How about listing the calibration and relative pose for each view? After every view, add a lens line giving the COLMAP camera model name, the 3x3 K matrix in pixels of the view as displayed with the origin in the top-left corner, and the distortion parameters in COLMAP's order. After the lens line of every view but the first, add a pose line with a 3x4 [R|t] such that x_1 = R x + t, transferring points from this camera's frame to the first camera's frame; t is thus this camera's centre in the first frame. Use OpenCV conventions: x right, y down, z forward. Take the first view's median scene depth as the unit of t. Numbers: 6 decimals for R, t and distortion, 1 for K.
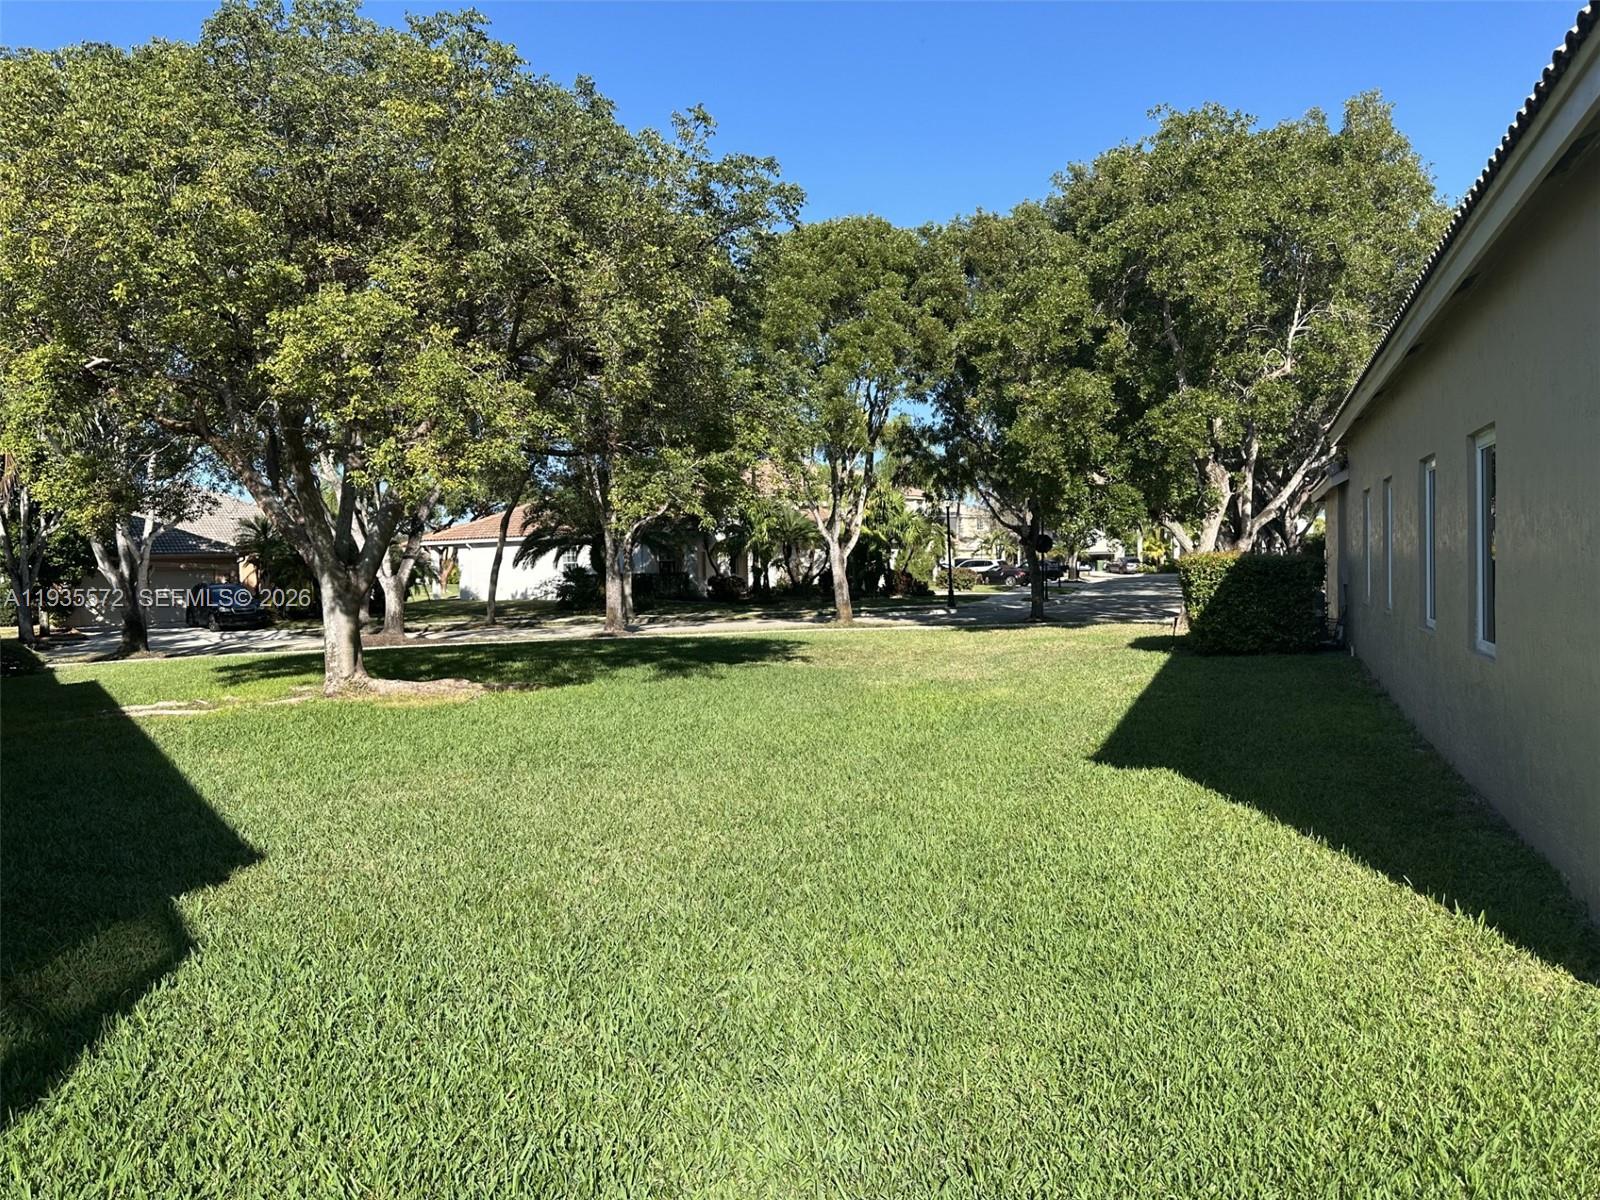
lens RADIAL K [[1120.0, 0, 818.3], [0, 1120.0, 598.0], [0, 0, 1]] dist [0.099442, -0.141539]
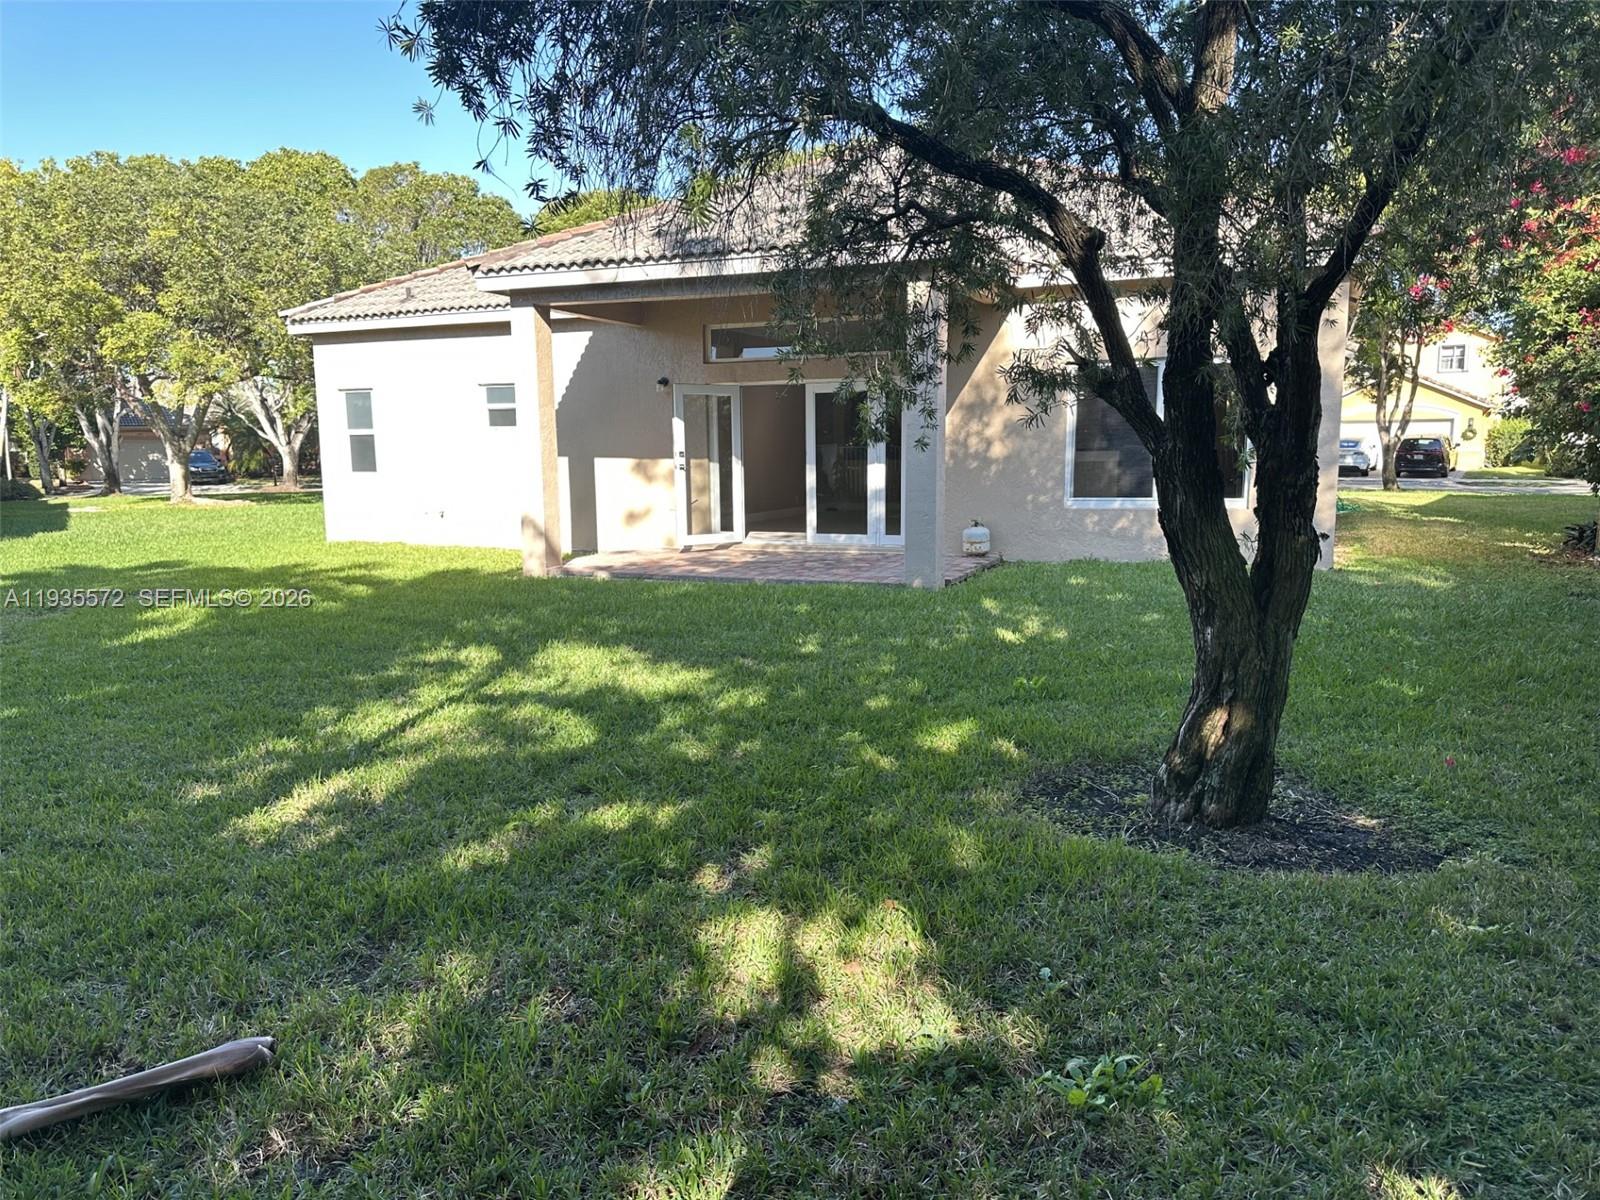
lens RADIAL K [[1132.7, 0, 800.0], [0, 1132.7, 600.0], [0, 0, 1]] dist [-0.002223, 0.001900]
pose [[0.998802, 0.025585, -0.041709, 0.375264], [-0.021058, 0.994188, 0.105577, 0.009972], [0.044168, -0.104572, 0.993536, -0.460708]]
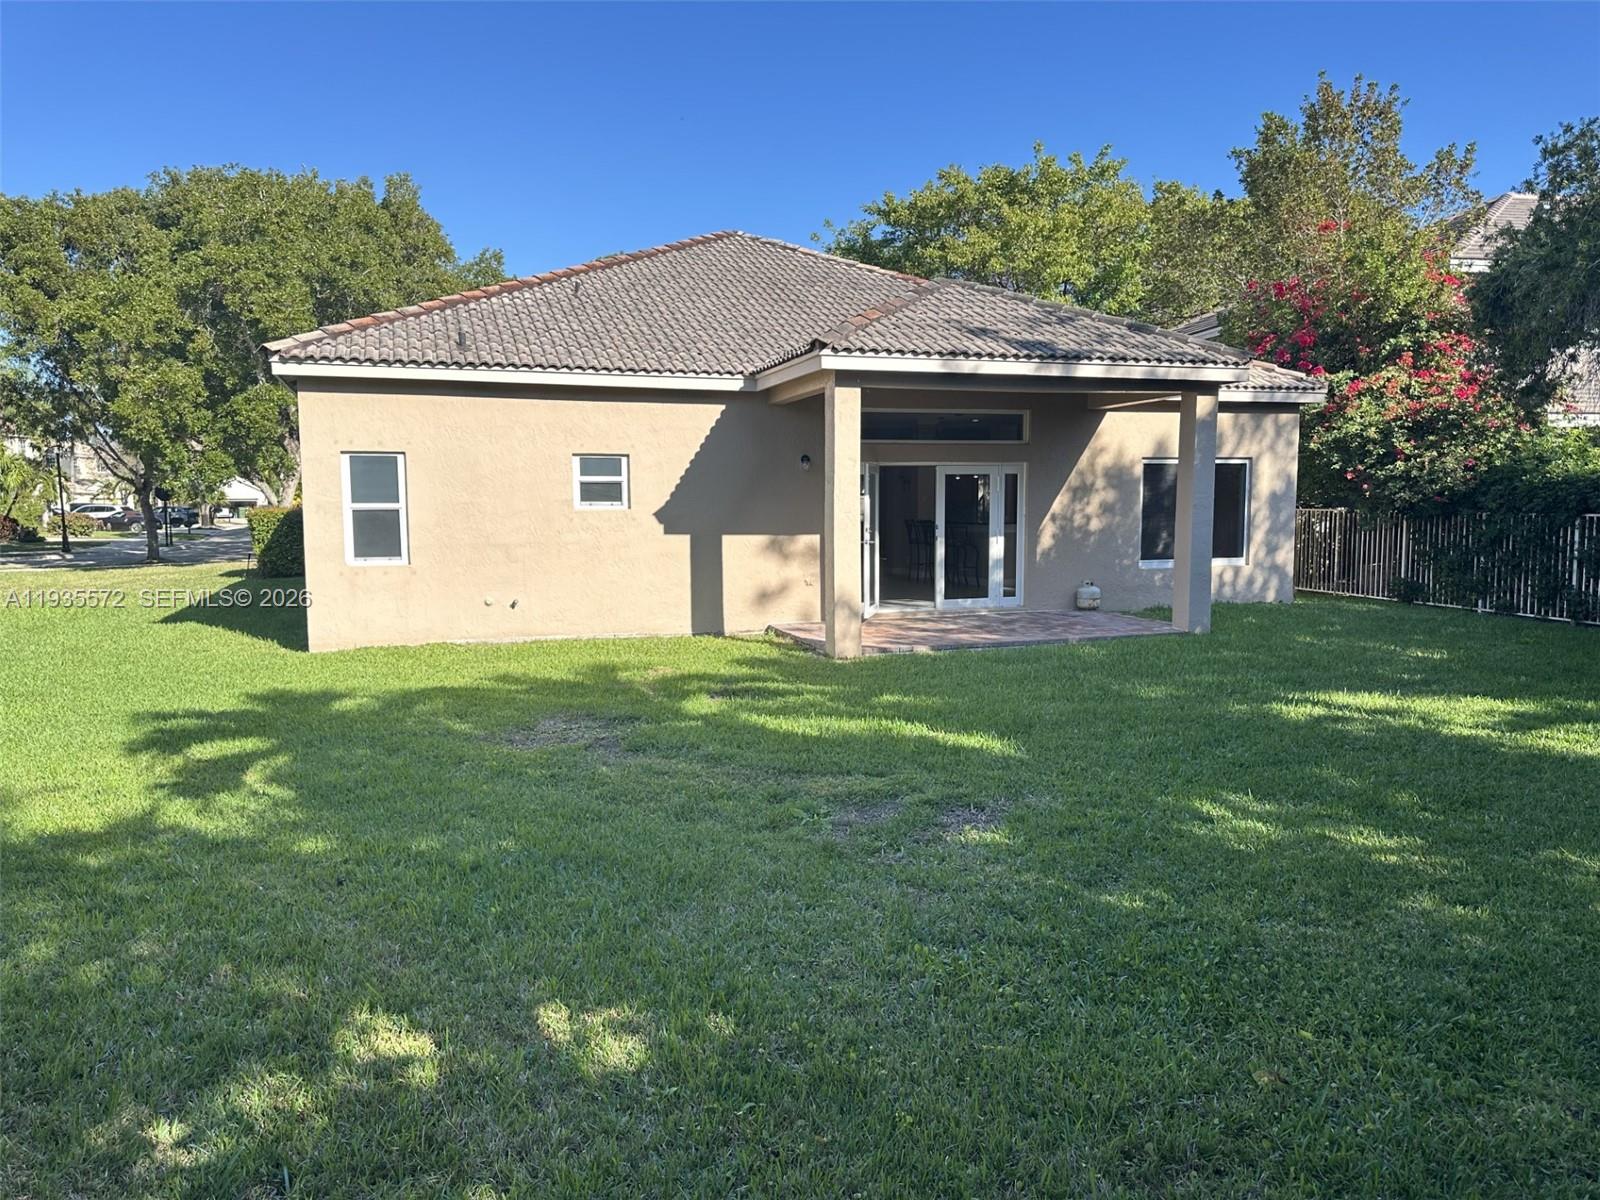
lens RADIAL K [[1113.0, 0, 797.8], [0, 1113.0, 621.5], [0, 0, 1]] dist [-0.008652, -0.004455]
pose [[0.765593, -0.047584, 0.641563, -0.035660], [0.004006, 0.997594, 0.069211, 0.005932], [-0.643313, -0.050417, 0.763942, -0.333997]]
